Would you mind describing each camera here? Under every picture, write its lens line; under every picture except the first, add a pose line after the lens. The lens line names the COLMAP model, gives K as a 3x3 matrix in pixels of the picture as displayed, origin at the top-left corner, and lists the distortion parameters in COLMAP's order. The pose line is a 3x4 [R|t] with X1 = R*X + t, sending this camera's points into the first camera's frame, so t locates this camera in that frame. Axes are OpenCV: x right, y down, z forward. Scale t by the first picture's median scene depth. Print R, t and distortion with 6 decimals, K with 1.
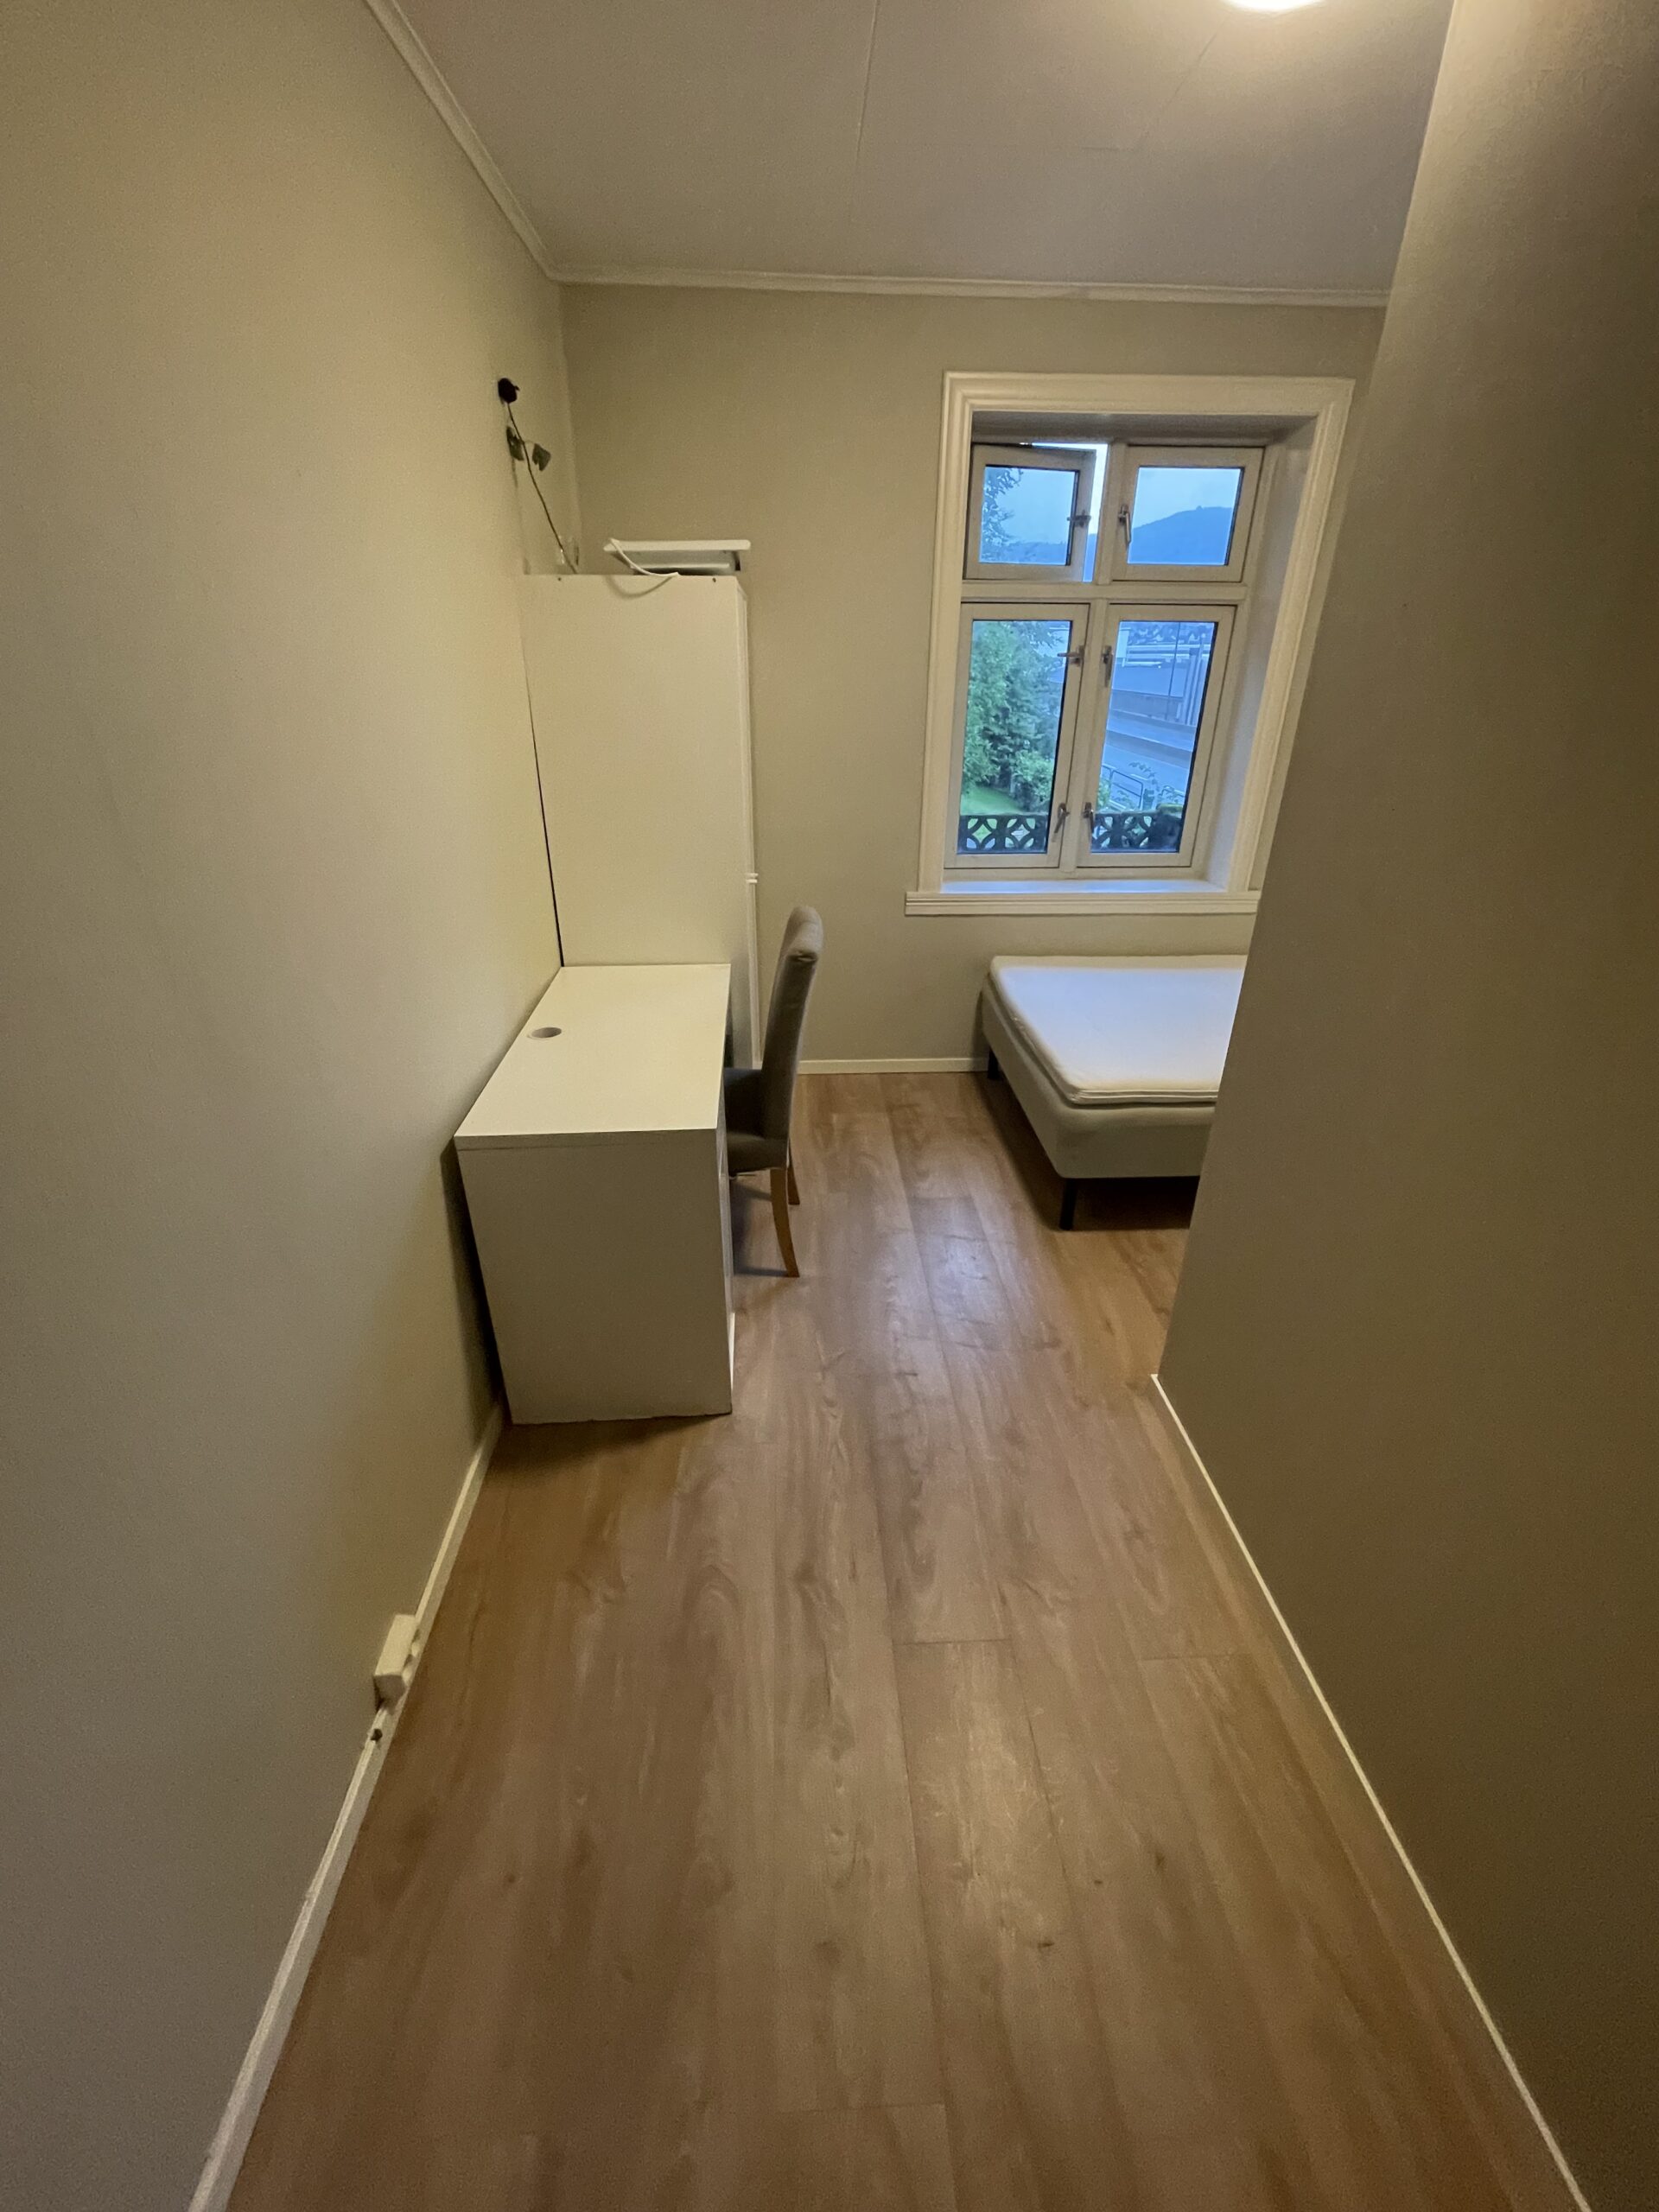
lens RADIAL K [[898.3, 0, 831.0], [0, 898.3, 1094.8], [0, 0, 1]] dist [-0.002797, 0.000340]
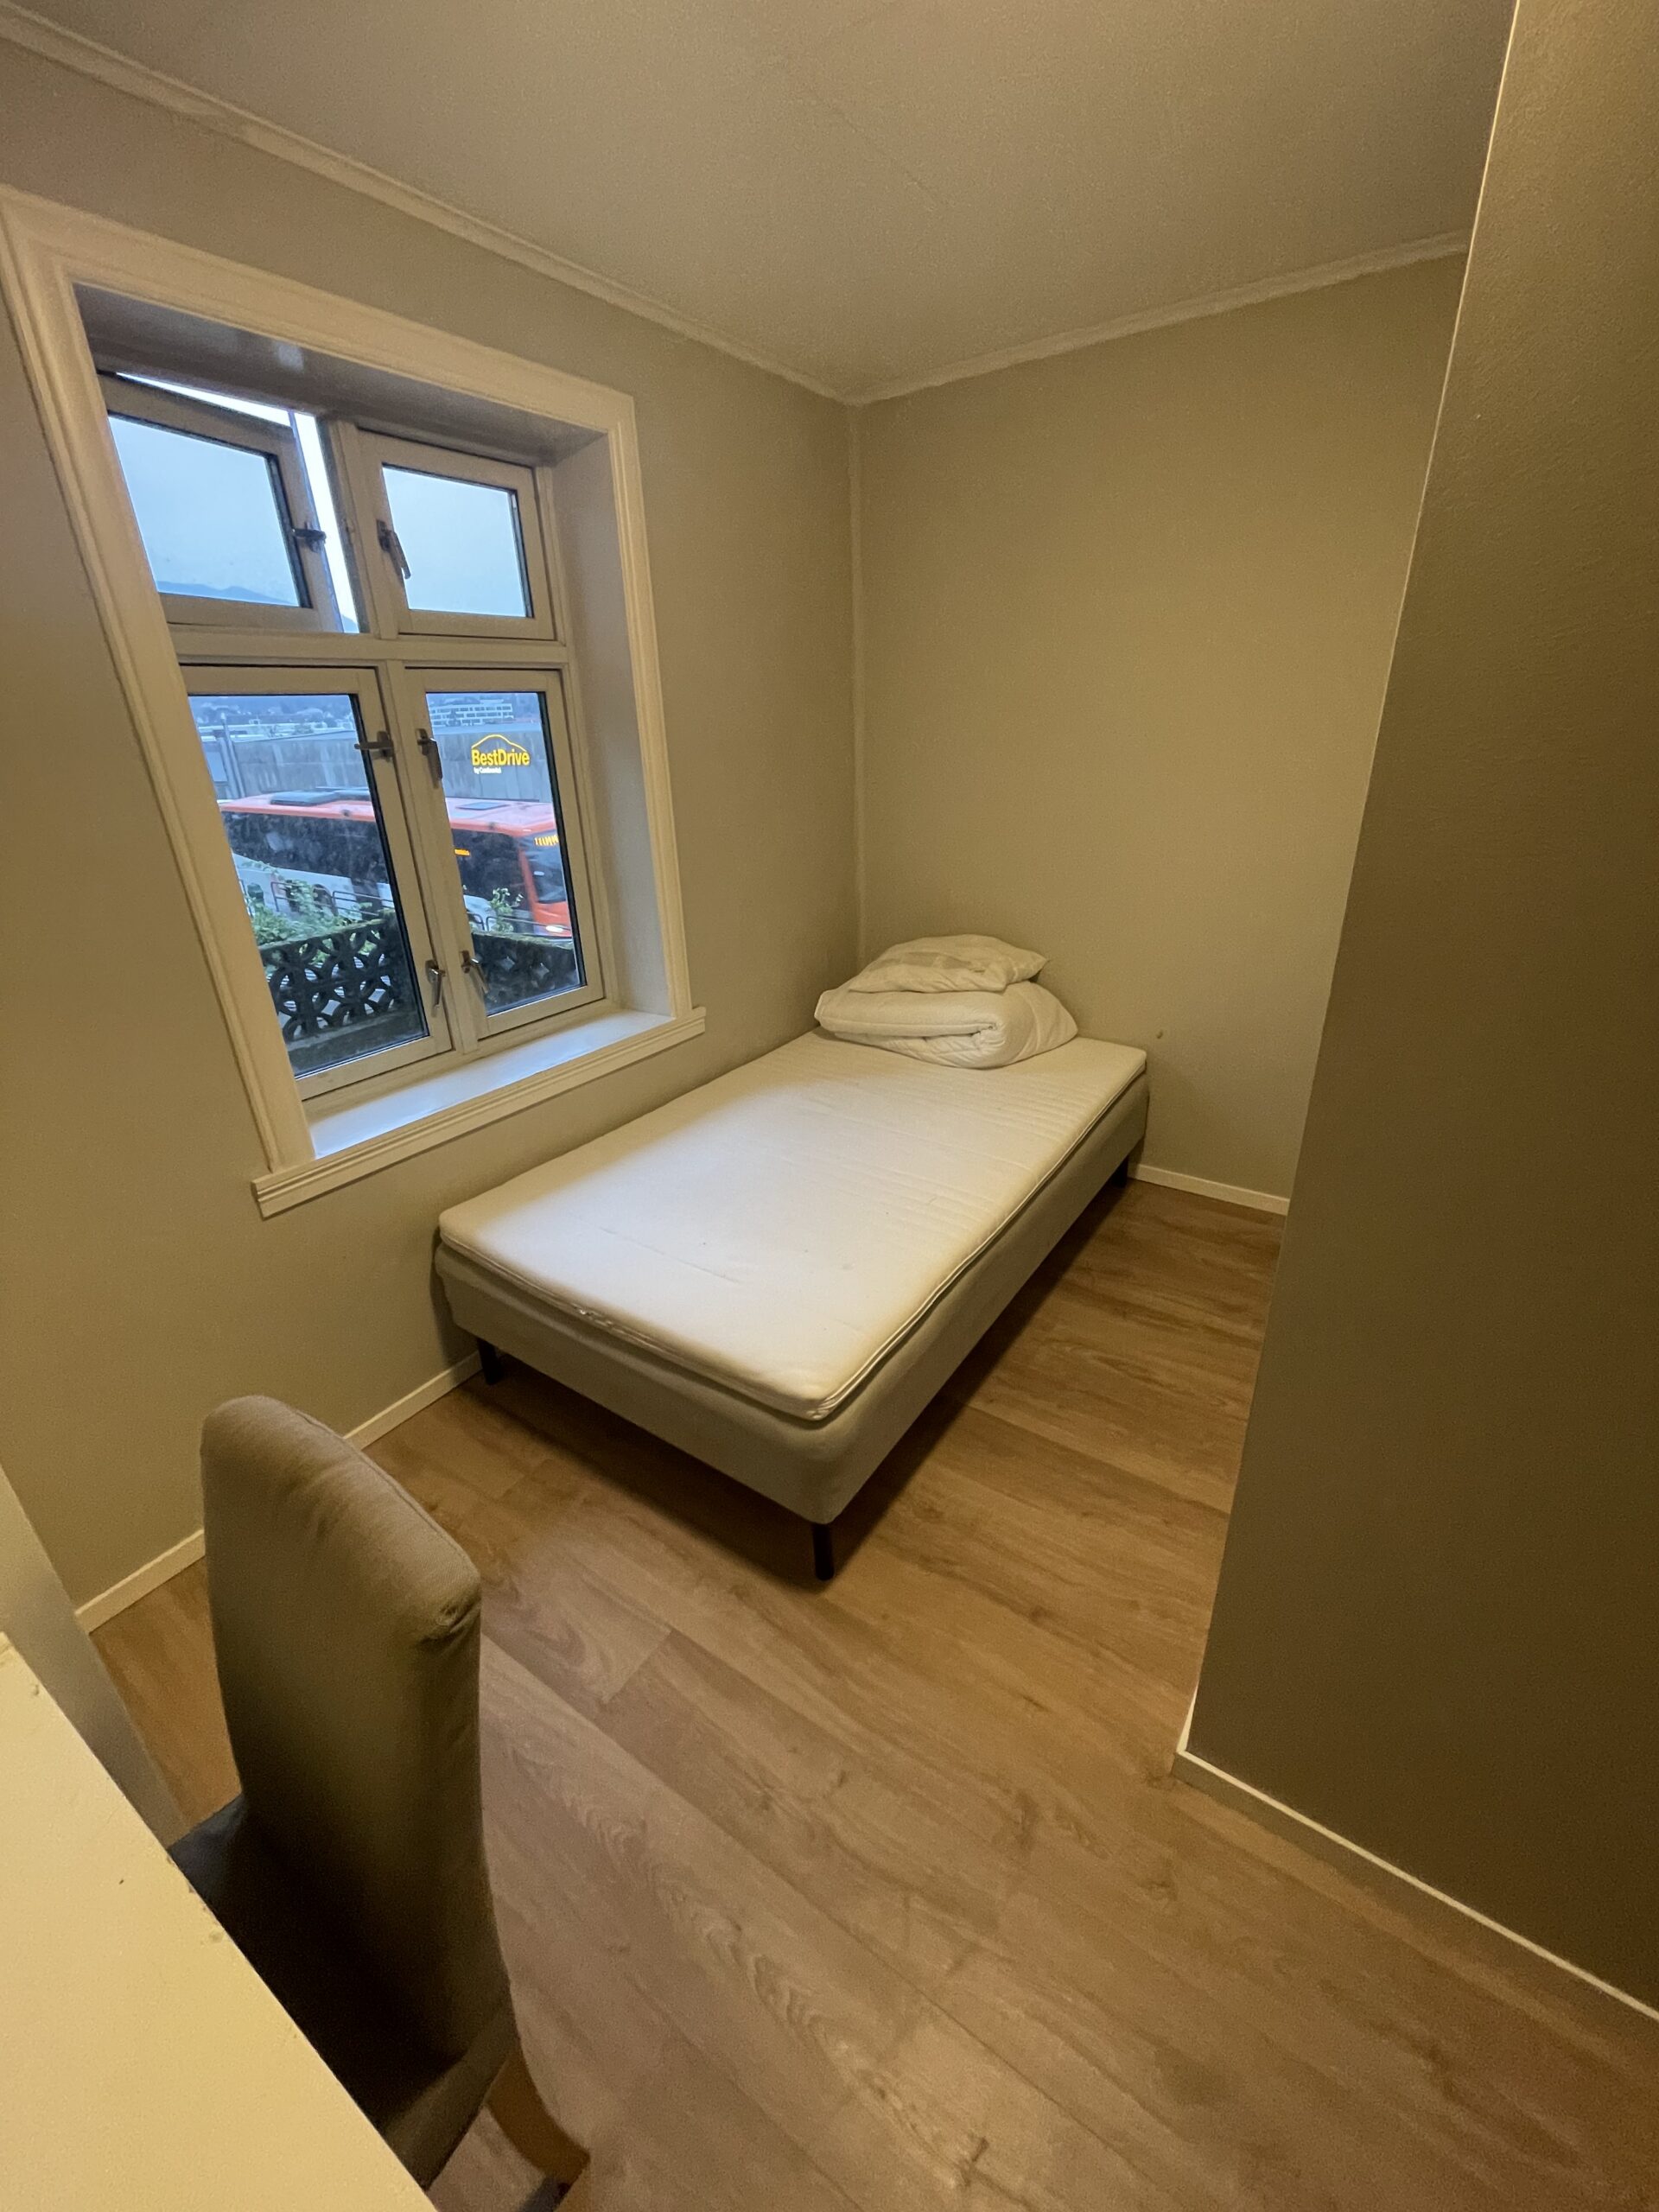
lens RADIAL K [[898.3, 0, 829.3], [0, 898.3, 1096.6], [0, 0, 1]] dist [-0.002797, 0.000340]
pose [[0.605608, -0.335154, 0.721741, -0.083185], [0.383633, 0.917589, 0.104195, -0.207419], [-0.697183, 0.213782, 0.684276, 0.400458]]
